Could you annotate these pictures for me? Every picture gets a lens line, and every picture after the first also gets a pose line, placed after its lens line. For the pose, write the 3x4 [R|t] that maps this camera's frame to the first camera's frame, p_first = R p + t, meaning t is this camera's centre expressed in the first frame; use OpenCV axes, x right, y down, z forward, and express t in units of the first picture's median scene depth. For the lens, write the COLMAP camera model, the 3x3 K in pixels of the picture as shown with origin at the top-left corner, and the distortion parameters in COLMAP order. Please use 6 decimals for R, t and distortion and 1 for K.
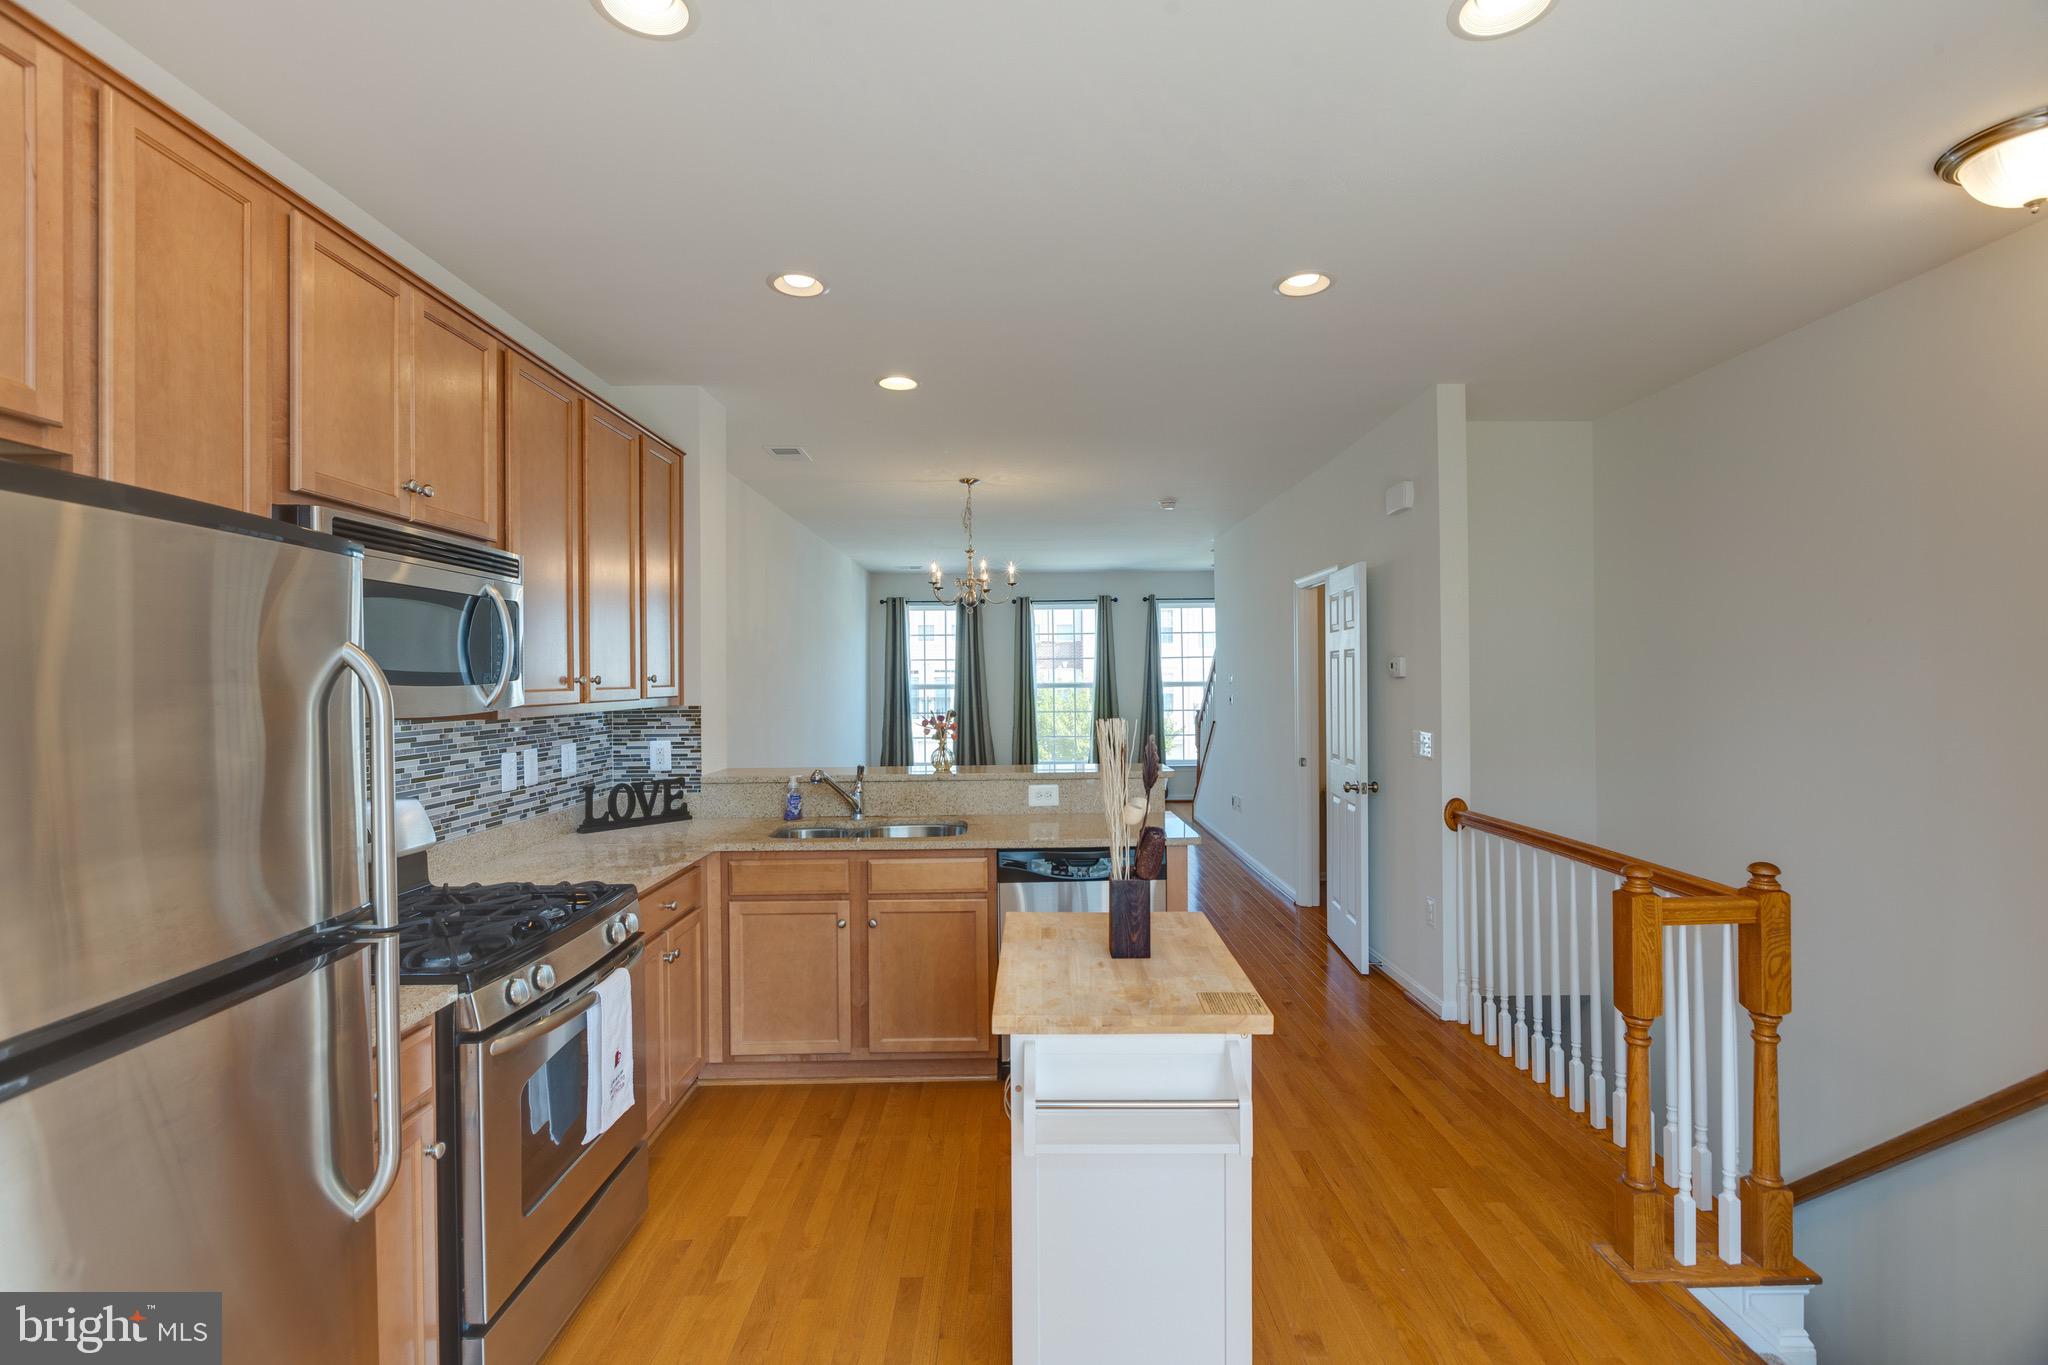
lens RADIAL K [[917.7, 0, 1026.3], [0, 917.7, 681.0], [0, 0, 1]] dist [-0.011237, 0.001302]
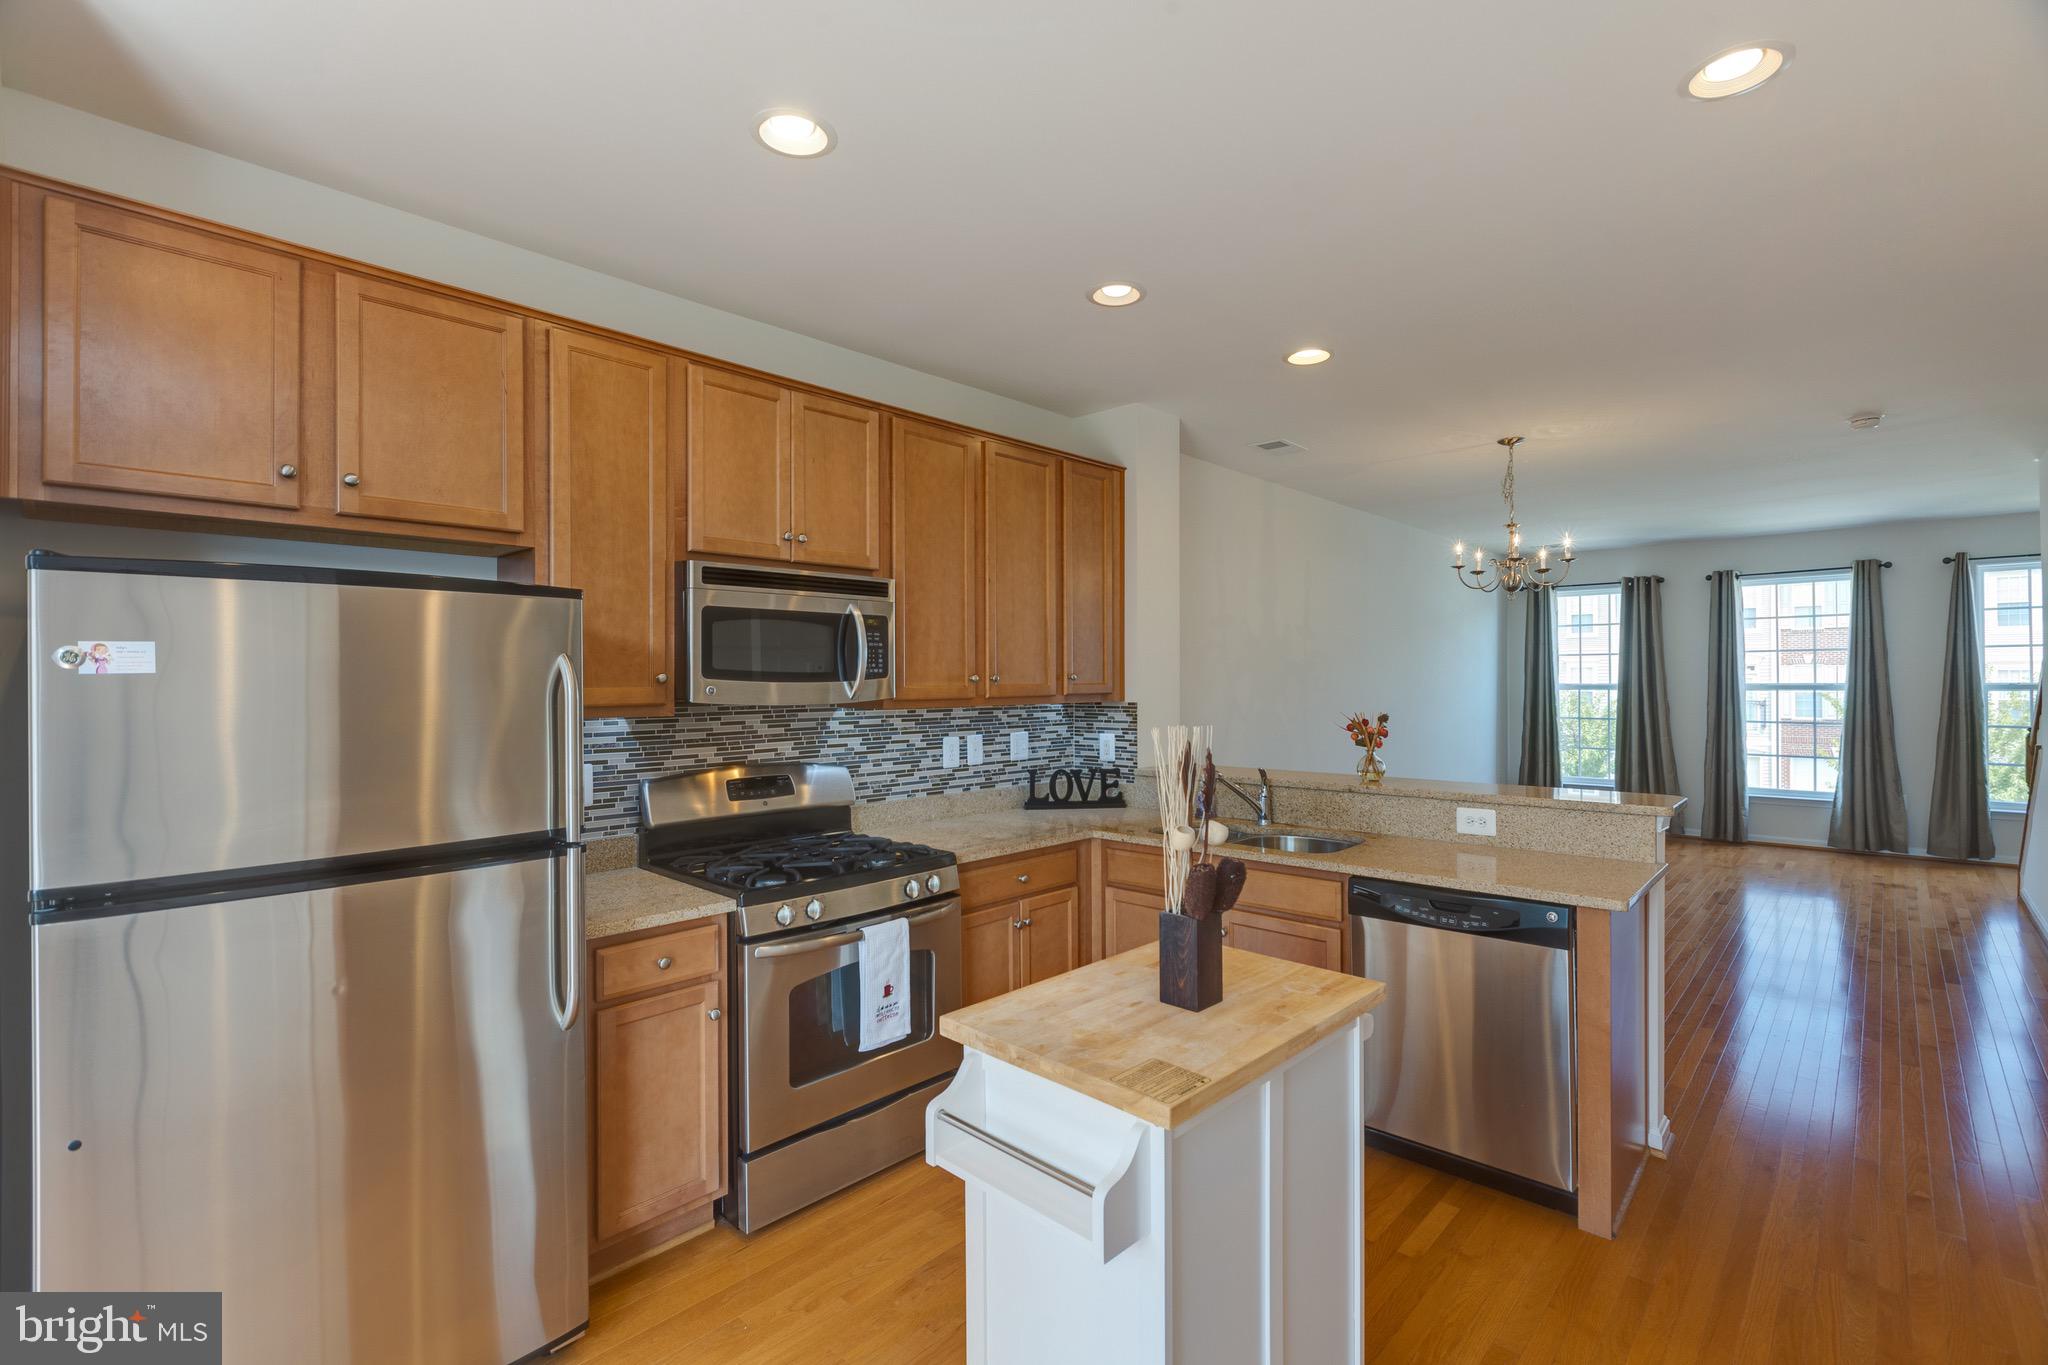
lens RADIAL K [[917.7, 0, 1026.5], [0, 917.7, 679.0], [0, 0, 1]] dist [-0.011237, 0.001302]
pose [[0.722363, 0.004540, -0.691500, 0.330939], [-0.004014, 0.999989, 0.002372, -0.002627], [0.691503, 0.001062, 0.722373, 0.156625]]
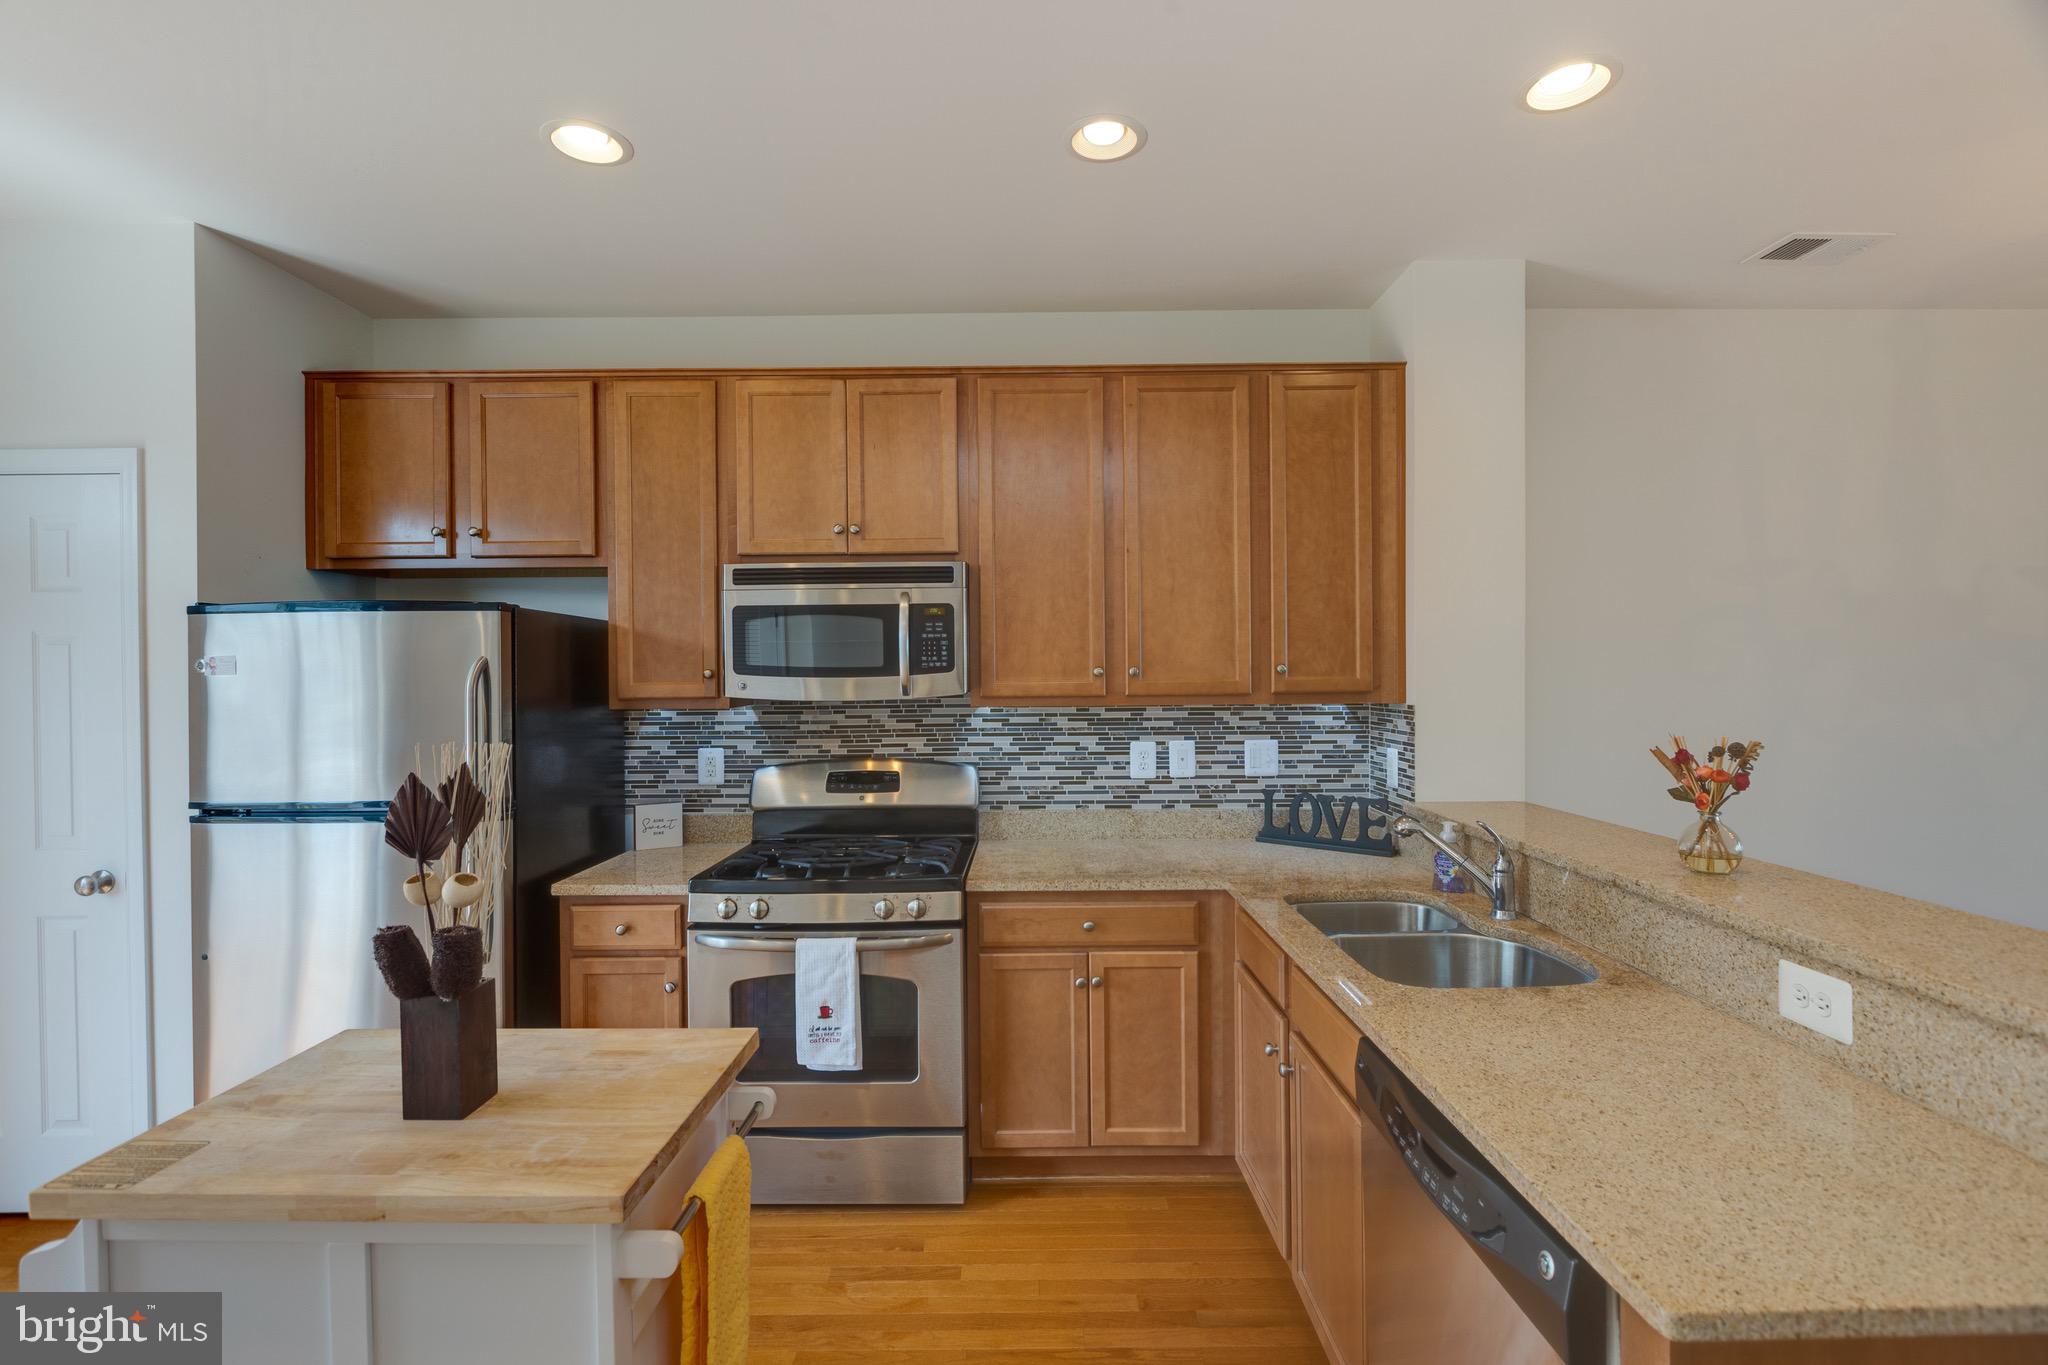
lens RADIAL K [[917.7, 0, 1030.6], [0, 917.7, 678.0], [0, 0, 1]] dist [-0.011237, 0.001302]
pose [[-0.006489, 0.015400, -0.999860, 0.421621], [0.005038, 0.999869, 0.015367, -0.008219], [0.999966, -0.004938, -0.006565, 0.796012]]
